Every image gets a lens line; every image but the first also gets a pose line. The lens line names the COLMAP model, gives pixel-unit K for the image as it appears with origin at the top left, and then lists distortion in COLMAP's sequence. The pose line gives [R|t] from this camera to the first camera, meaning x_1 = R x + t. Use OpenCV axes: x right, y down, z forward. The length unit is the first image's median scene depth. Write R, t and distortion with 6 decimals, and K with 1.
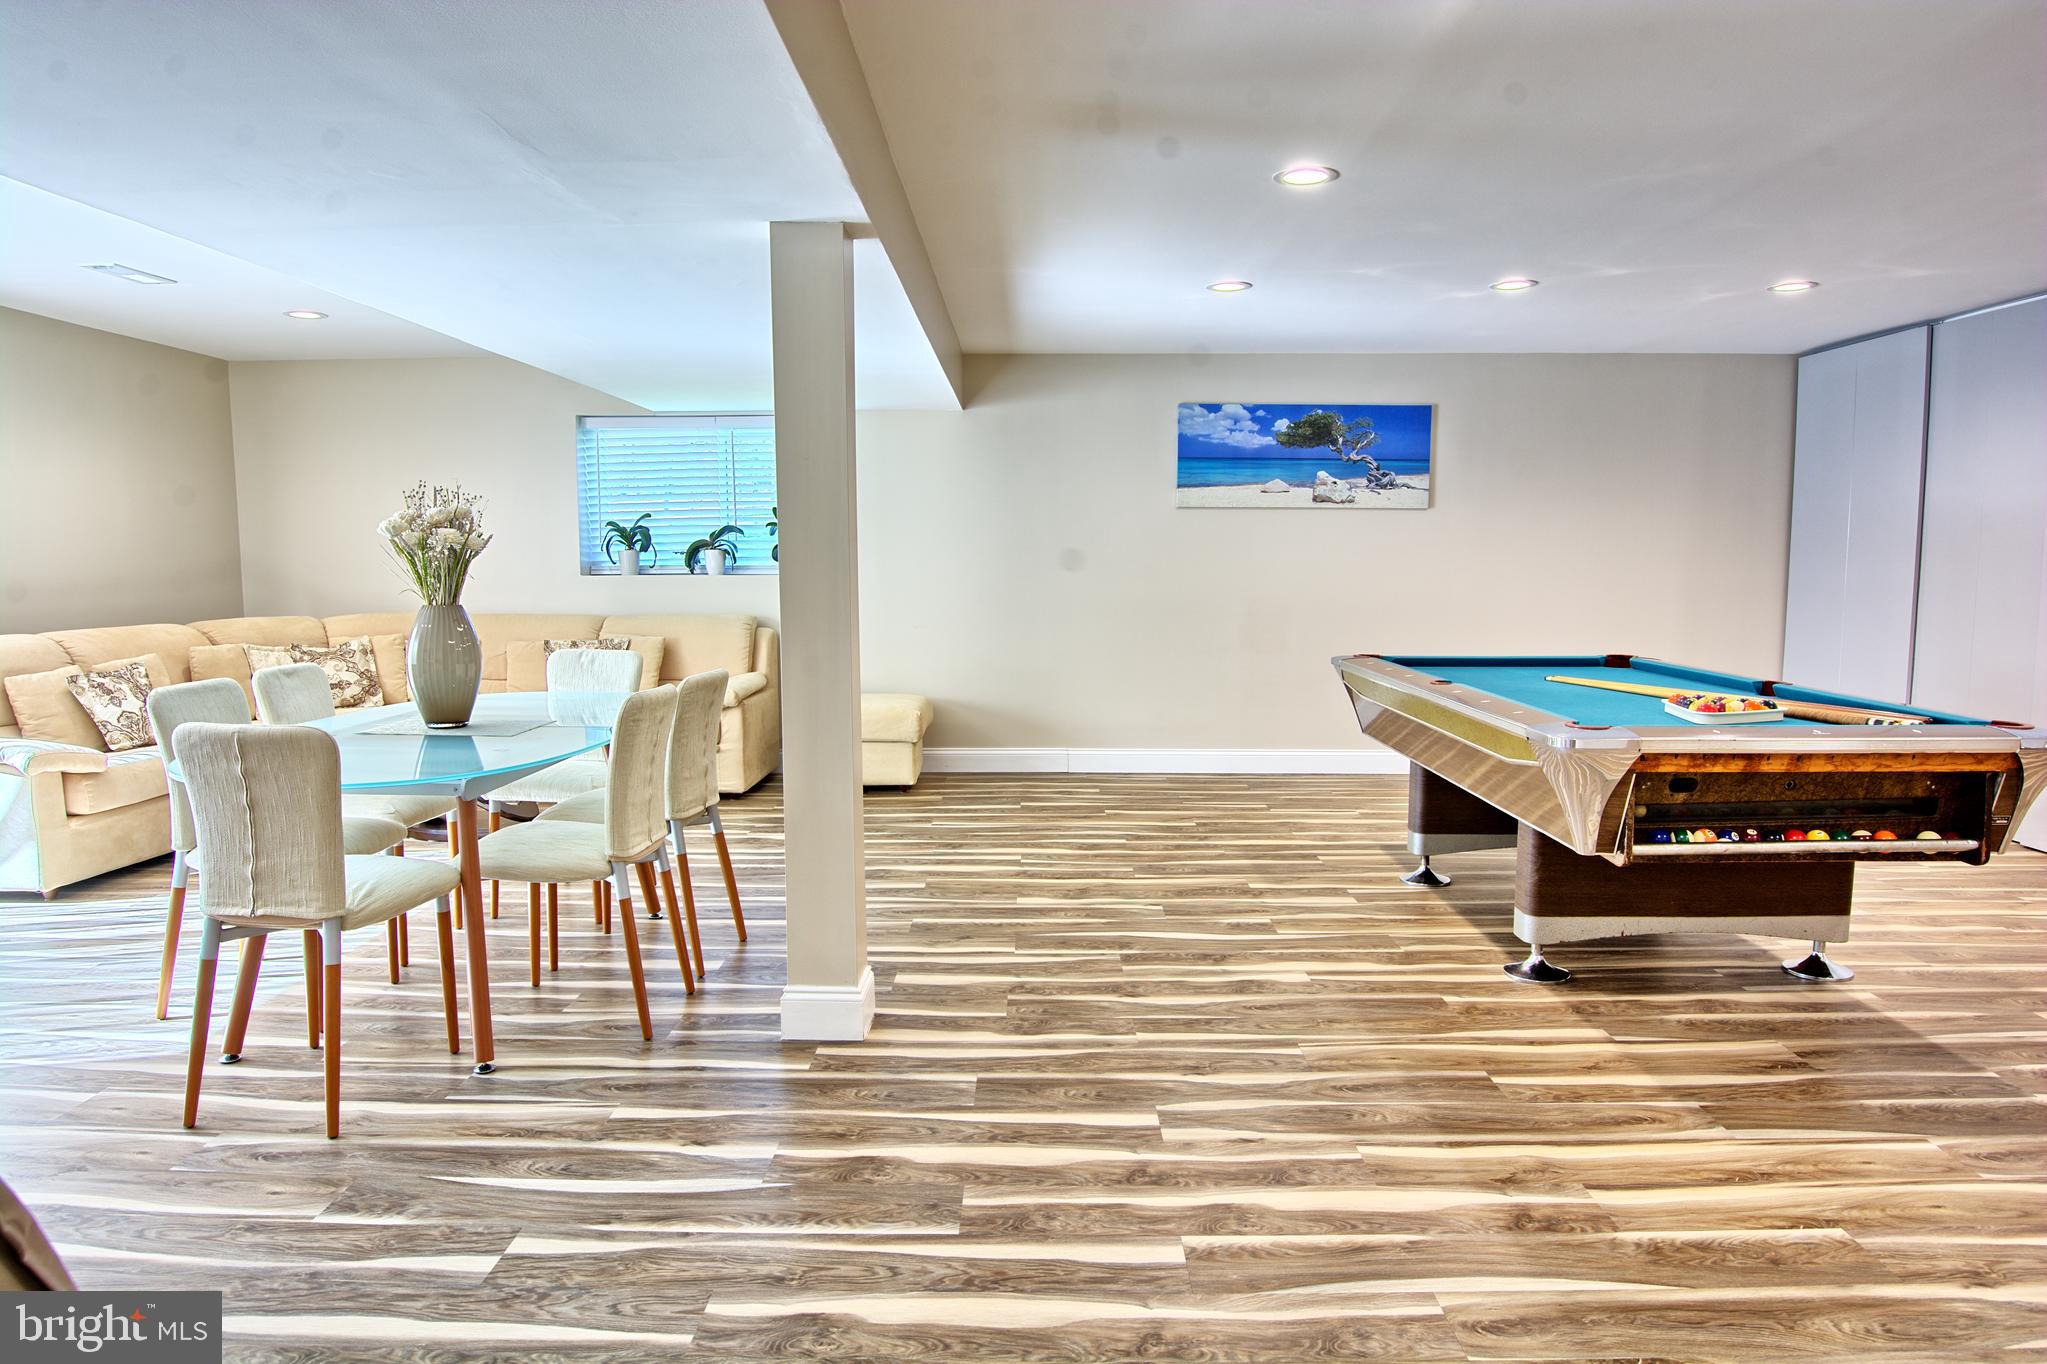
lens RADIAL K [[1230.7, 0, 1022.3], [0, 1230.7, 666.7], [0, 0, 1]] dist [-0.025239, -0.004073]
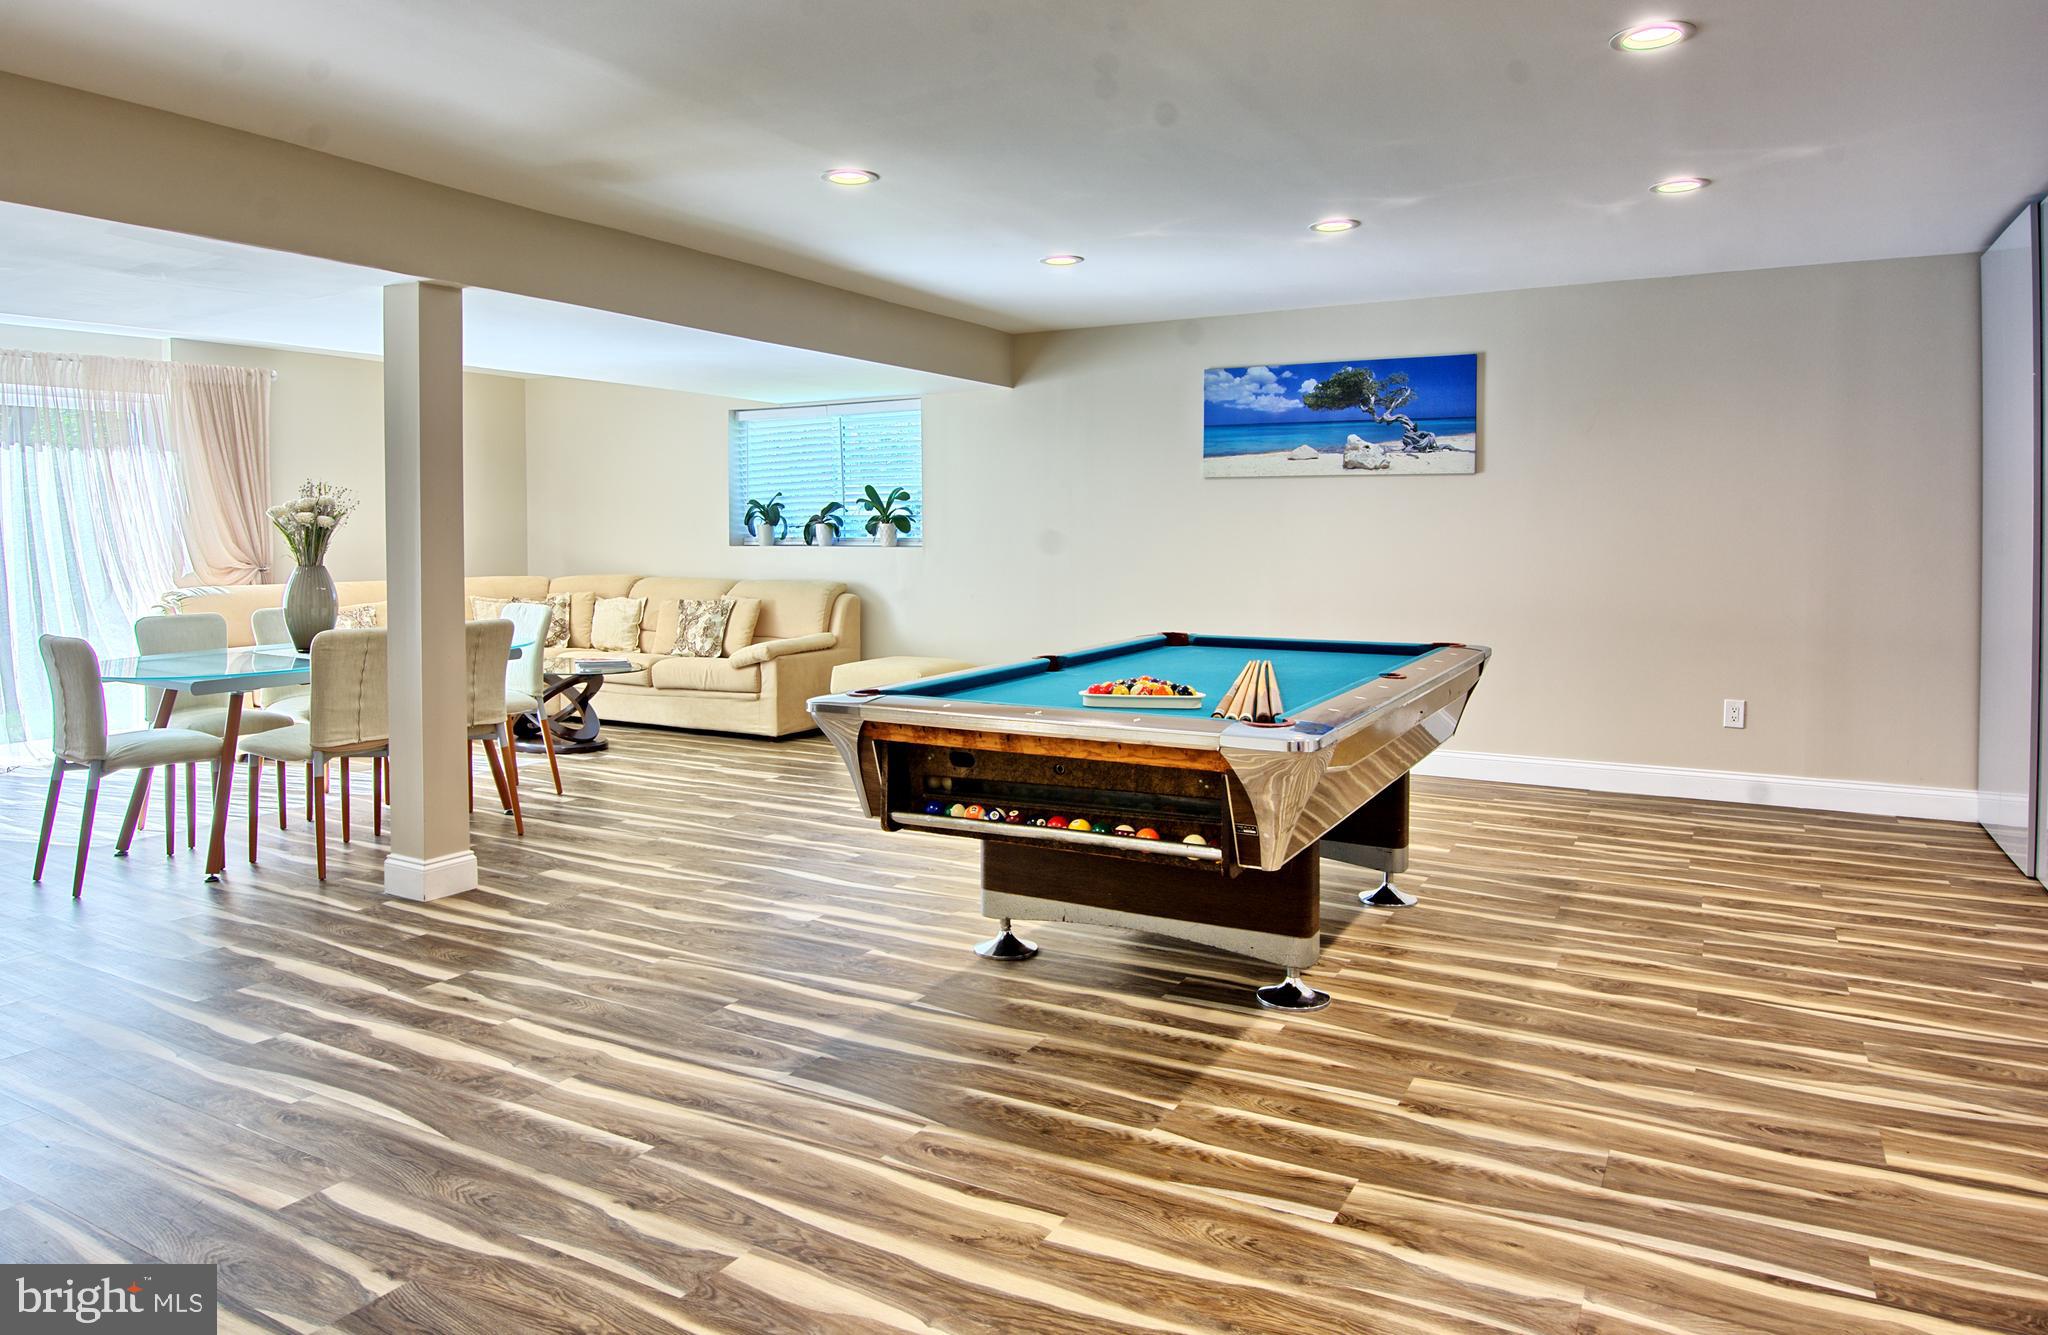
lens RADIAL K [[1286.9, 0, 1023.9], [0, 1286.9, 677.2], [0, 0, 1]] dist [-0.016184, -0.001045]
pose [[0.877897, 0.052618, -0.475951, 0.493902], [-0.040573, 0.998544, 0.035555, -0.004219], [0.477128, -0.011903, 0.878753, 0.048159]]
